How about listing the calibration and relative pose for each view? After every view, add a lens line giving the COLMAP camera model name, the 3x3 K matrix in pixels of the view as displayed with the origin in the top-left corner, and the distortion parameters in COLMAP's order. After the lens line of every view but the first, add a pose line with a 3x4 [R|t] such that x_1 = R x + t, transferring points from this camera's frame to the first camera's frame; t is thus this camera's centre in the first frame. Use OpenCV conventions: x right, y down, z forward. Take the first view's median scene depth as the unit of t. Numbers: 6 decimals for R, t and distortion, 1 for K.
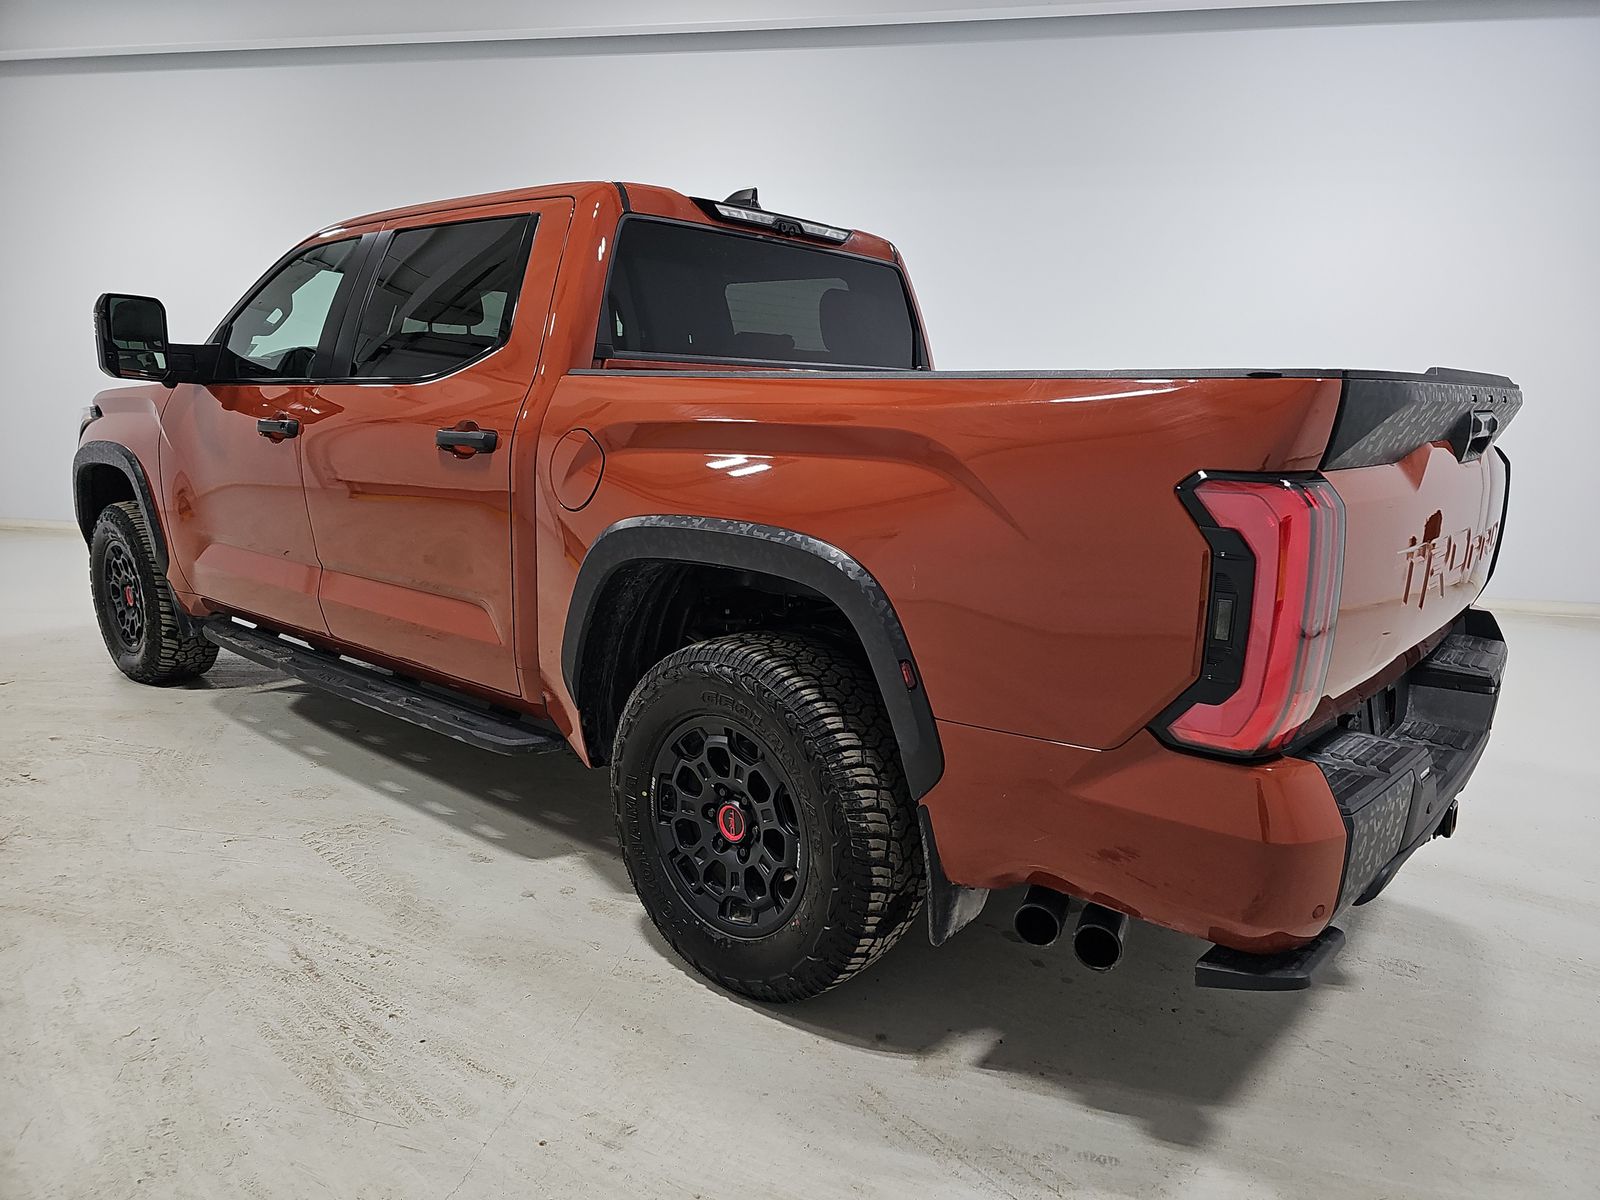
lens RADIAL K [[1062.4, 0, 797.5], [0, 1062.4, 591.3], [0, 0, 1]] dist [0.032689, 0.000650]
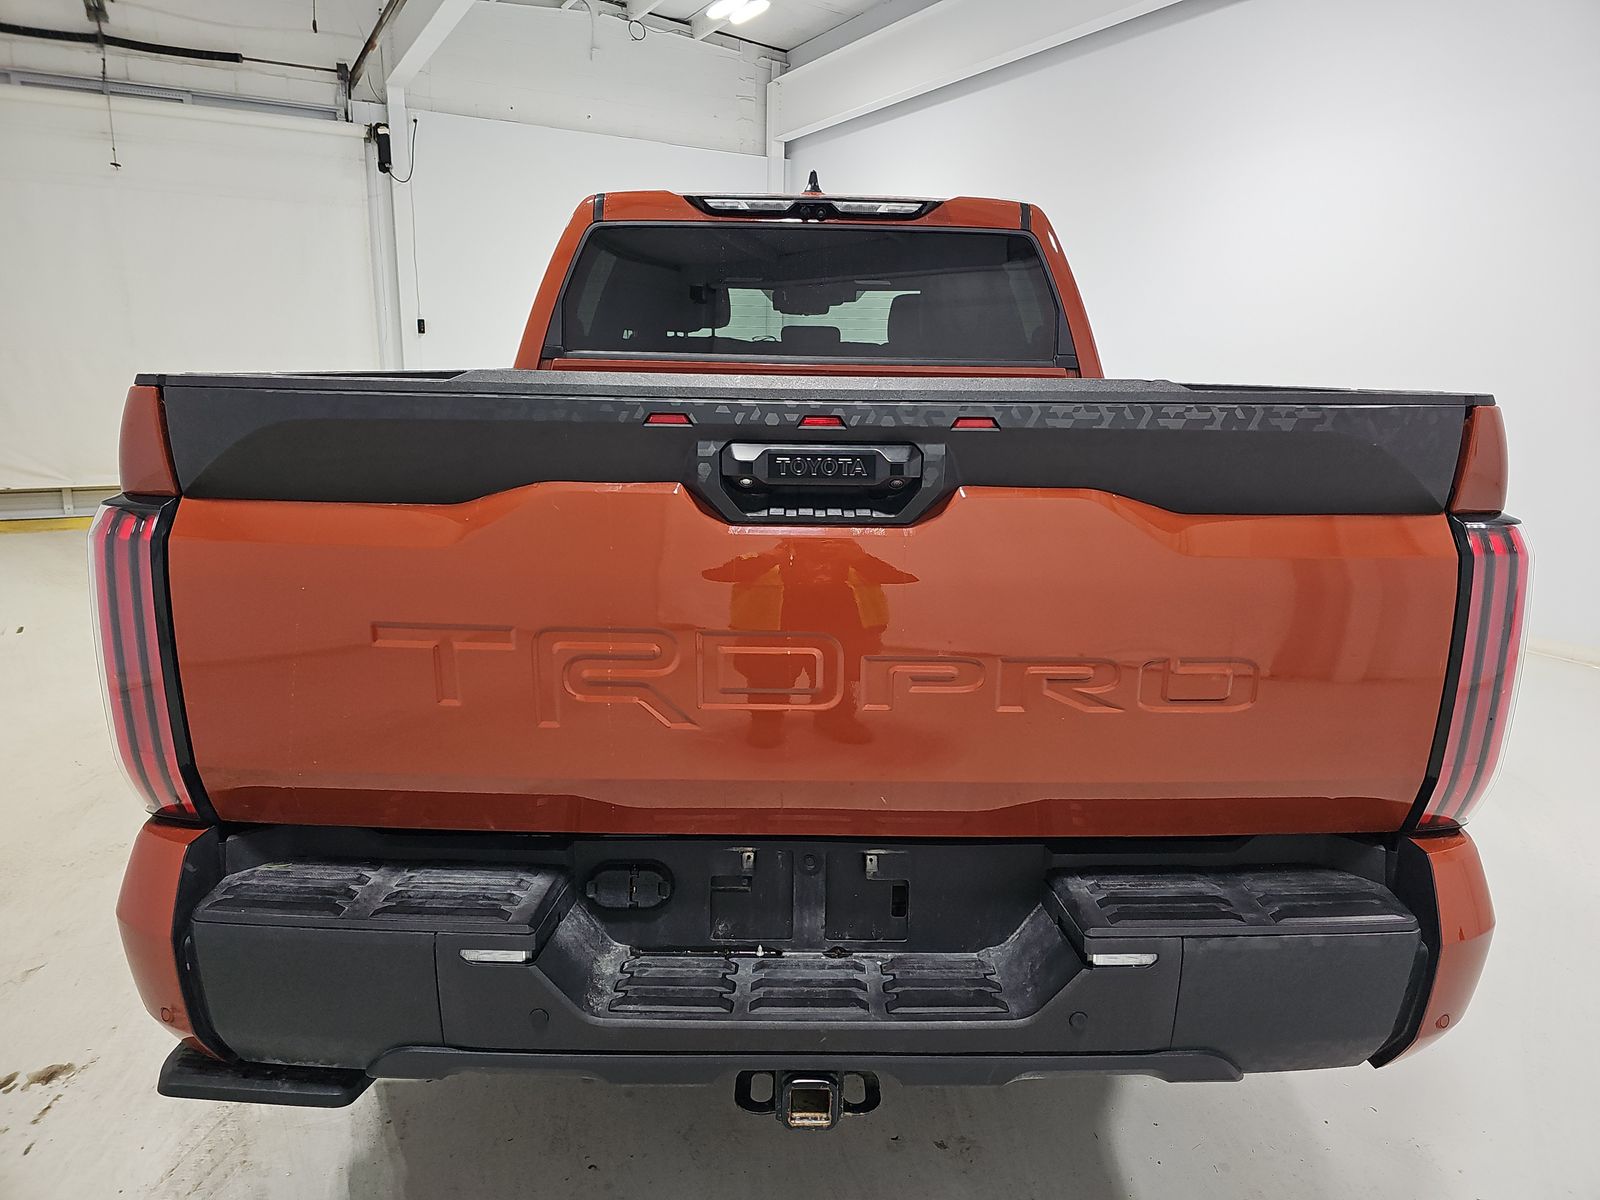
lens RADIAL K [[1046.9, 0, 814.5], [0, 1046.9, 598.9], [0, 0, 1]] dist [0.001412, -0.007718]
pose [[0.649783, 0.152678, -0.744629, 0.763180], [-0.137837, 0.987046, 0.082103, -0.090602], [0.747518, 0.049289, 0.662410, 0.450274]]
